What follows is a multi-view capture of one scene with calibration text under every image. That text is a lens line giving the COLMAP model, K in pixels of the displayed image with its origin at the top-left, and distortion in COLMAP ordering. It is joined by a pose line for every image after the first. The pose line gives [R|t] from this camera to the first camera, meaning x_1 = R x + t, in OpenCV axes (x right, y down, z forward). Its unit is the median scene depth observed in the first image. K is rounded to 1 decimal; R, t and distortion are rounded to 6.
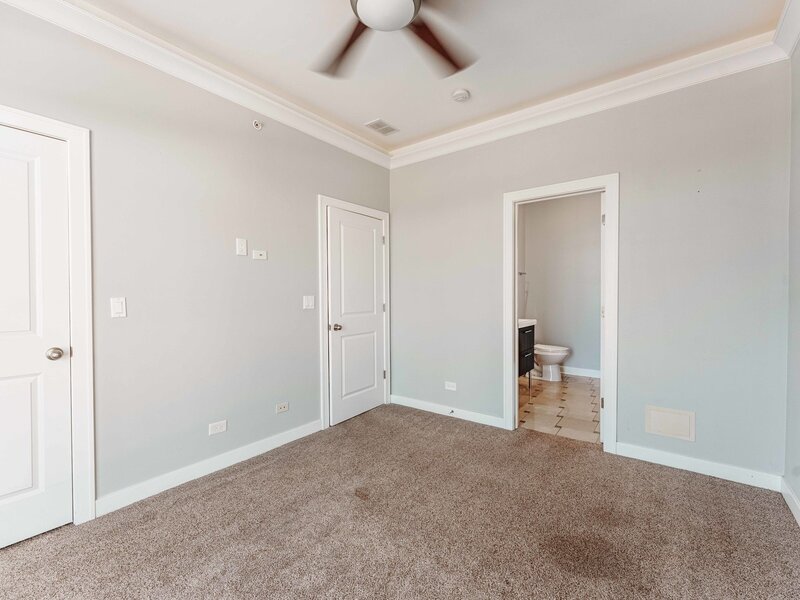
lens RADIAL K [[362.3, 0, 397.3], [0, 362.3, 299.3], [0, 0, 1]] dist [0.000358, -0.000121]
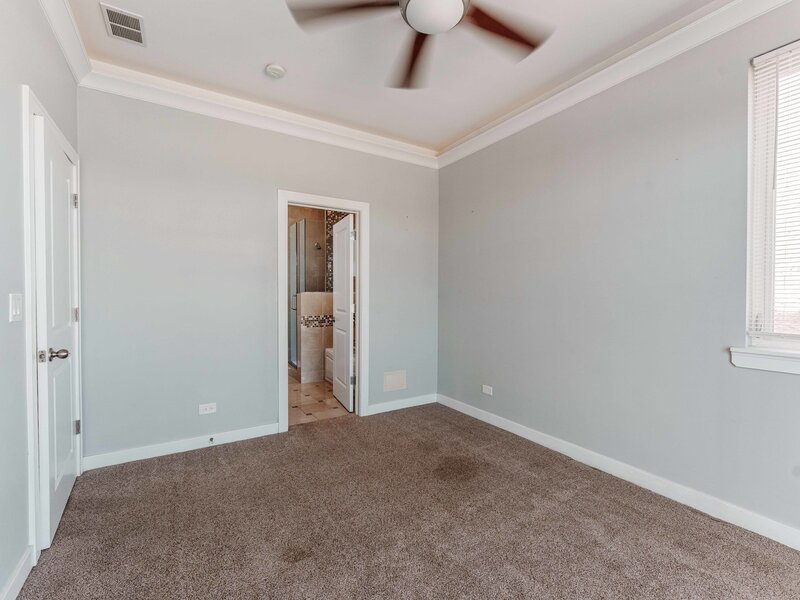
lens RADIAL K [[362.3, 0, 397.3], [0, 362.3, 299.3], [0, 0, 1]] dist [0.000358, -0.000121]
pose [[0.347022, -0.004680, 0.937845, -0.495160], [0.007696, 0.999968, 0.002143, 0.001019], [-0.937825, 0.006474, 0.347047, 0.362544]]
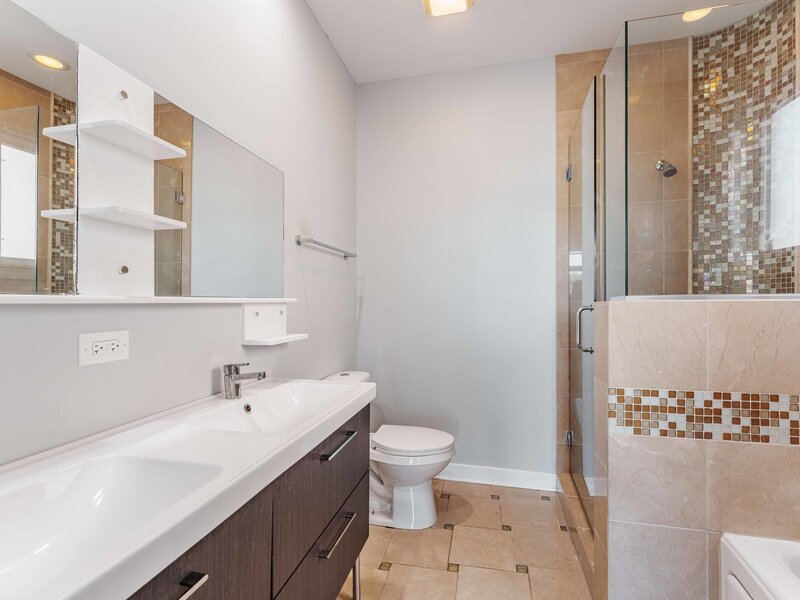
lens RADIAL K [[364.0, 0, 400.0], [0, 364.0, 300.0], [0, 0, 1]] dist [-0.002343, -0.000455]
pose [[0.914068, 0.009612, 0.405447, 0.374822], [-0.001190, 0.999778, -0.021020, -0.015685], [-0.405559, 0.018731, 0.913877, 0.965292]]
